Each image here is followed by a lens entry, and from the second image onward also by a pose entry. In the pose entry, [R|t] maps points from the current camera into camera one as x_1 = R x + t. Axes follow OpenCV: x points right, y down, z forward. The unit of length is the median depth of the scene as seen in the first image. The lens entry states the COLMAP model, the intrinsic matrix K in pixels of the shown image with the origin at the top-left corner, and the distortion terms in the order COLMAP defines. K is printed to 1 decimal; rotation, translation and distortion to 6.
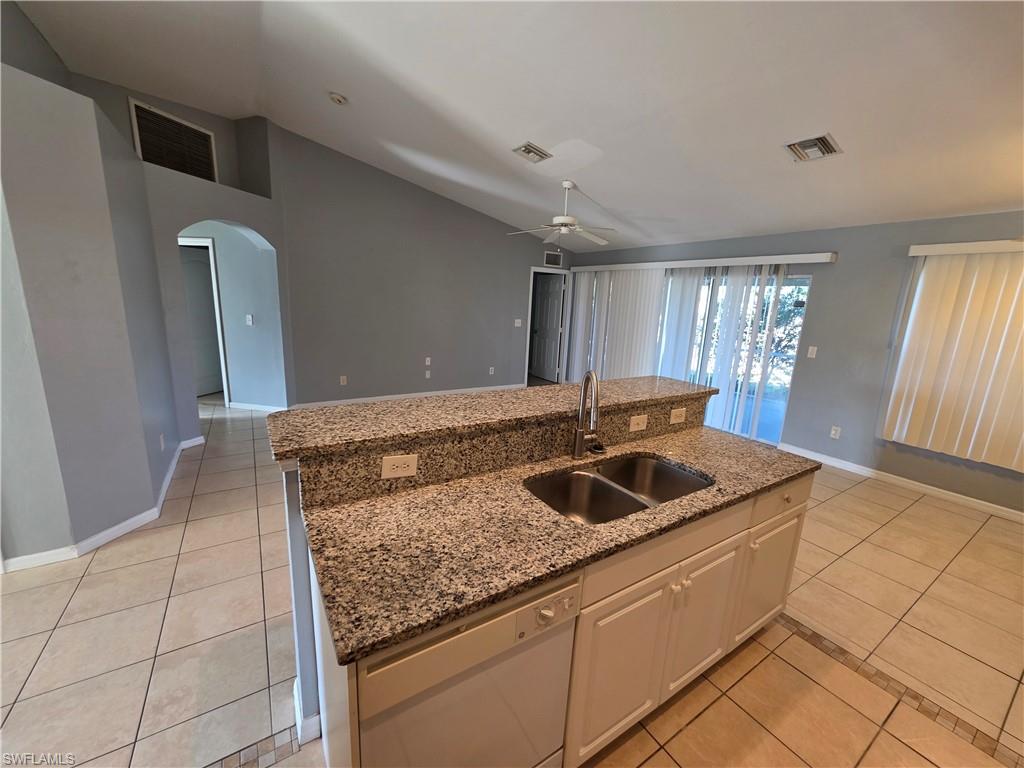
lens RADIAL K [[409.3, 0, 513.2], [0, 409.3, 385.0], [0, 0, 1]] dist [0.002003, 0.000251]
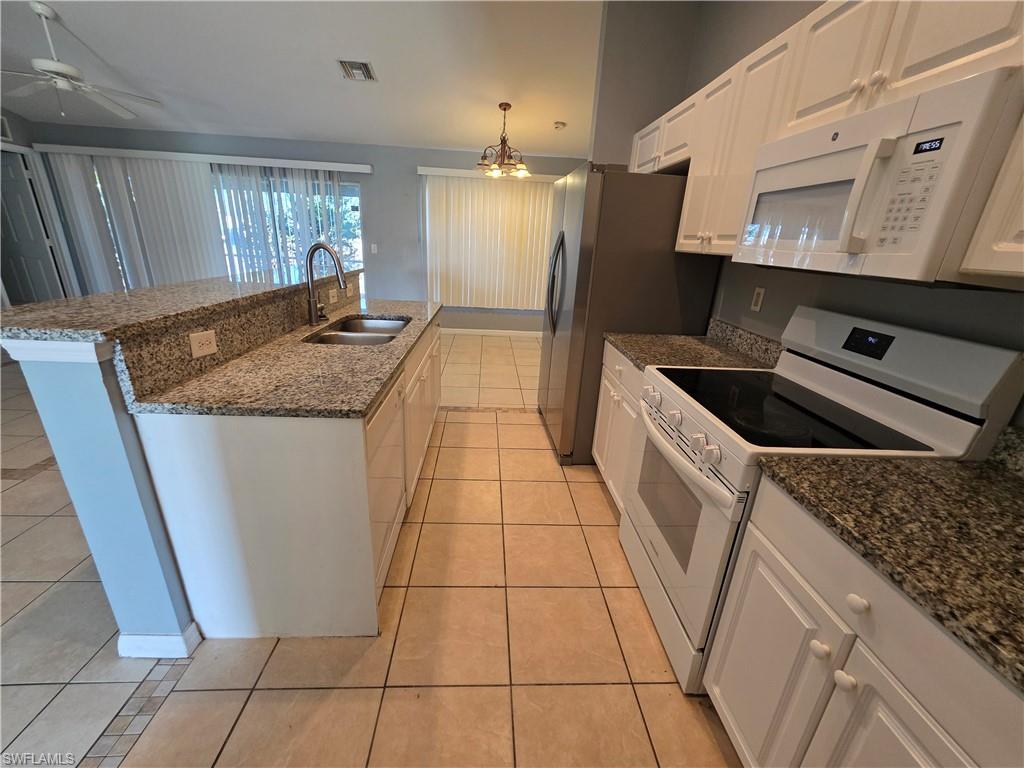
lens RADIAL K [[415.2, 0, 509.2], [0, 415.2, 384.7], [0, 0, 1]] dist [0.001962, 0.000163]
pose [[0.501404, -0.305144, 0.809618, -0.645867], [0.153034, 0.952268, 0.264132, 0.124222], [-0.851572, -0.008538, 0.524169, -0.110652]]
